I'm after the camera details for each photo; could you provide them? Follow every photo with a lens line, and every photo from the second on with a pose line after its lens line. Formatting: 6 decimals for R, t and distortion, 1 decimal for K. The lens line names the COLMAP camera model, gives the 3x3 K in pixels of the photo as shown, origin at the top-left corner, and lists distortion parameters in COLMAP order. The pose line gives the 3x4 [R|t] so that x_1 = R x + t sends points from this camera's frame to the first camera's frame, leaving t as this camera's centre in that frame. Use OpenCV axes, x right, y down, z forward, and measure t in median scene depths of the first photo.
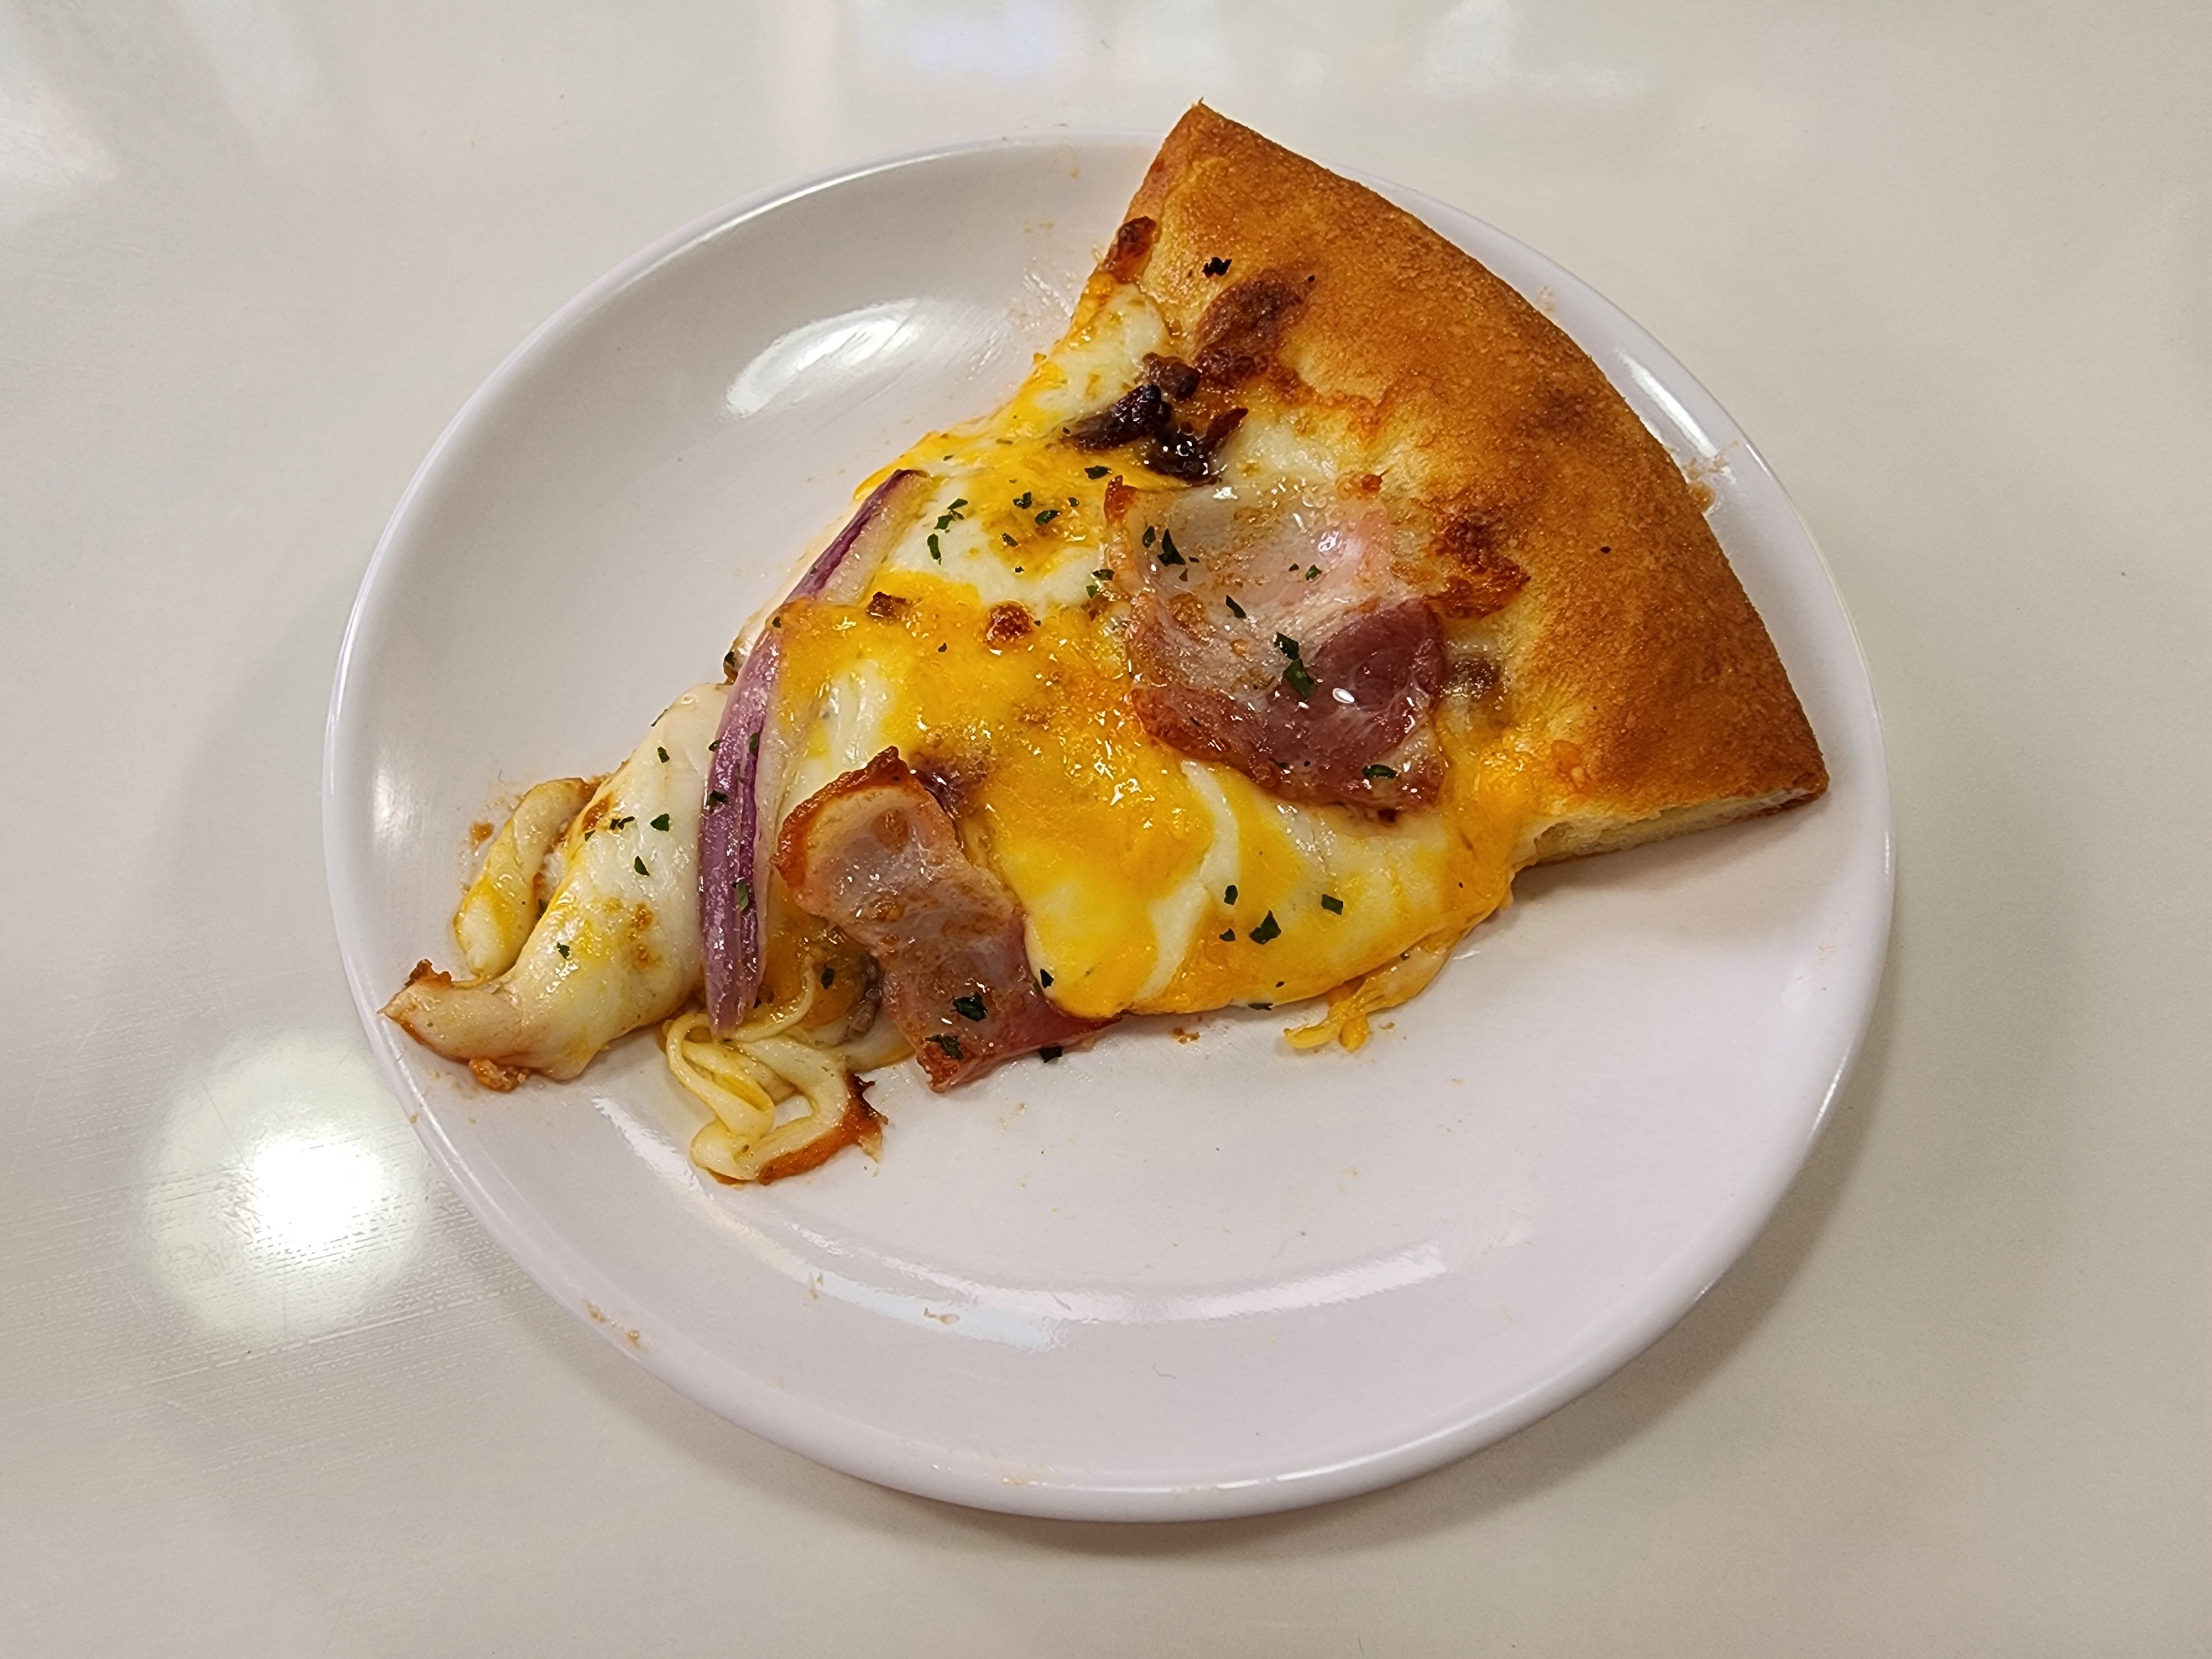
lens RADIAL K [[1831.4, 0, 1106.0], [0, 1831.4, 829.5], [0, 0, 1]] dist [0.003722, 0.011593]
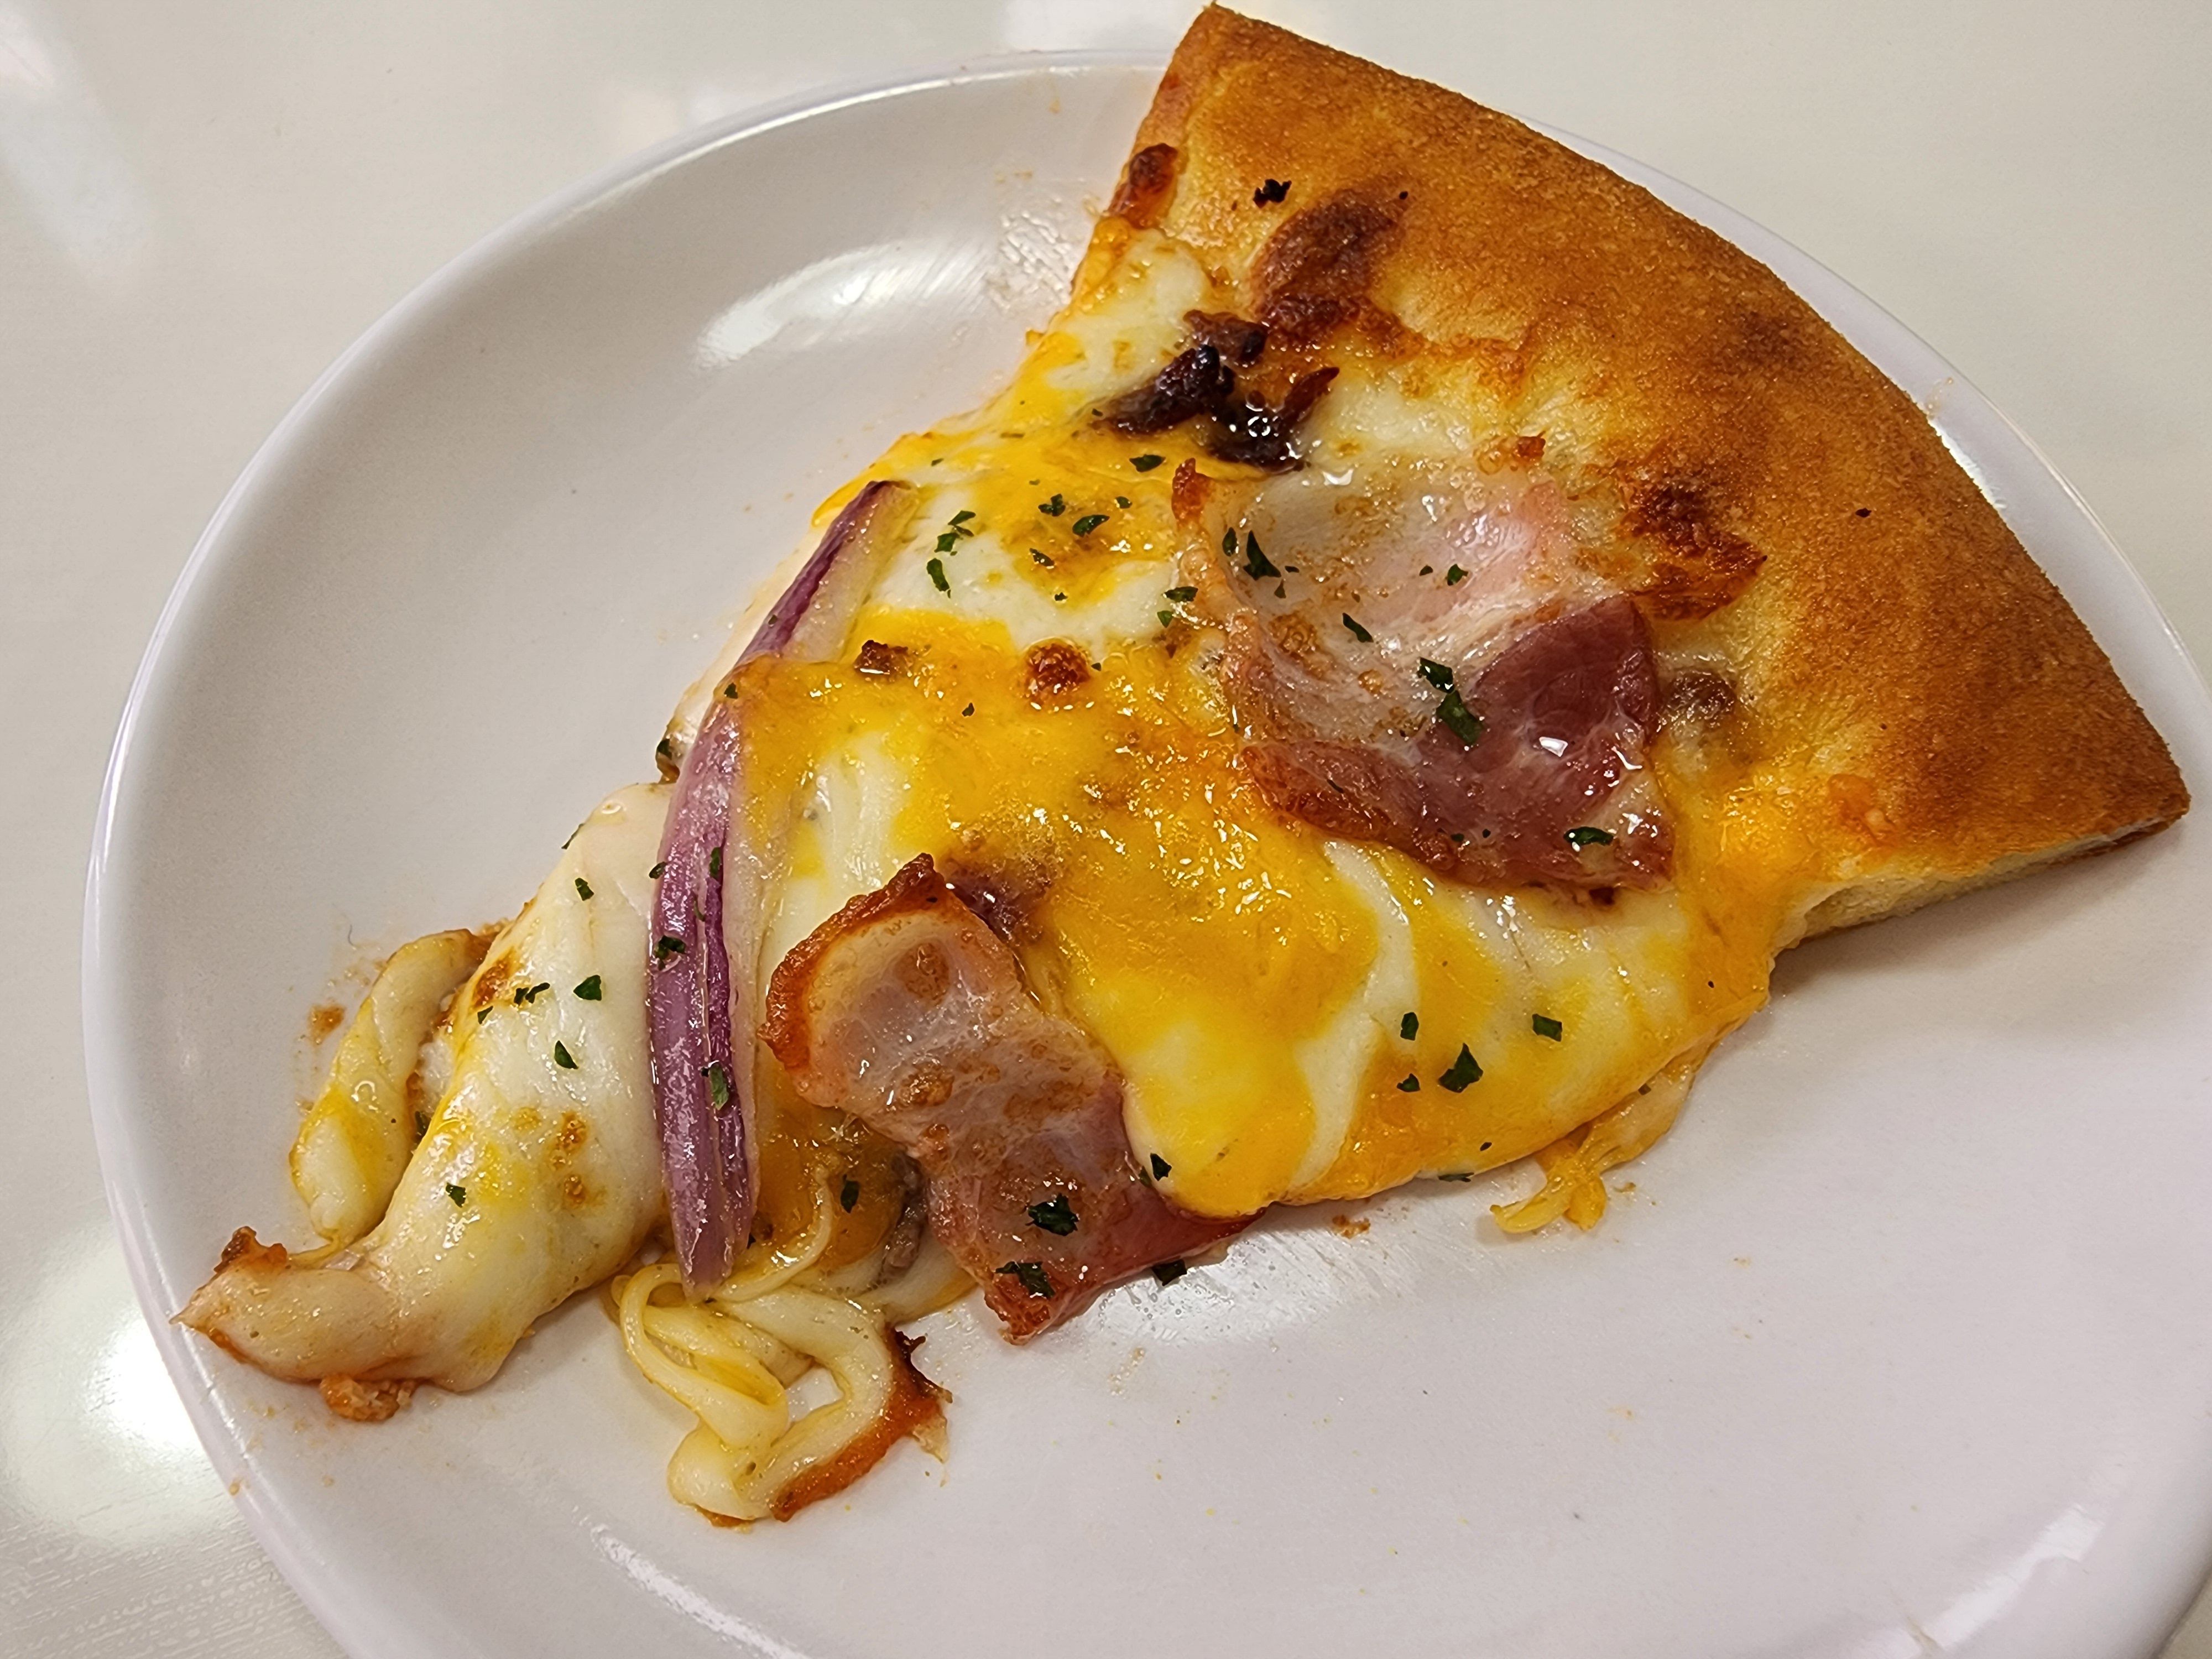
lens RADIAL K [[1831.4, 0, 1106.0], [0, 1831.4, 829.5], [0, 0, 1]] dist [0.003722, 0.011593]
pose [[0.995539, -0.074489, 0.057917, -0.081410], [0.076840, 0.996261, -0.039481, -0.020373], [-0.054759, 0.043755, 0.997540, 0.287420]]
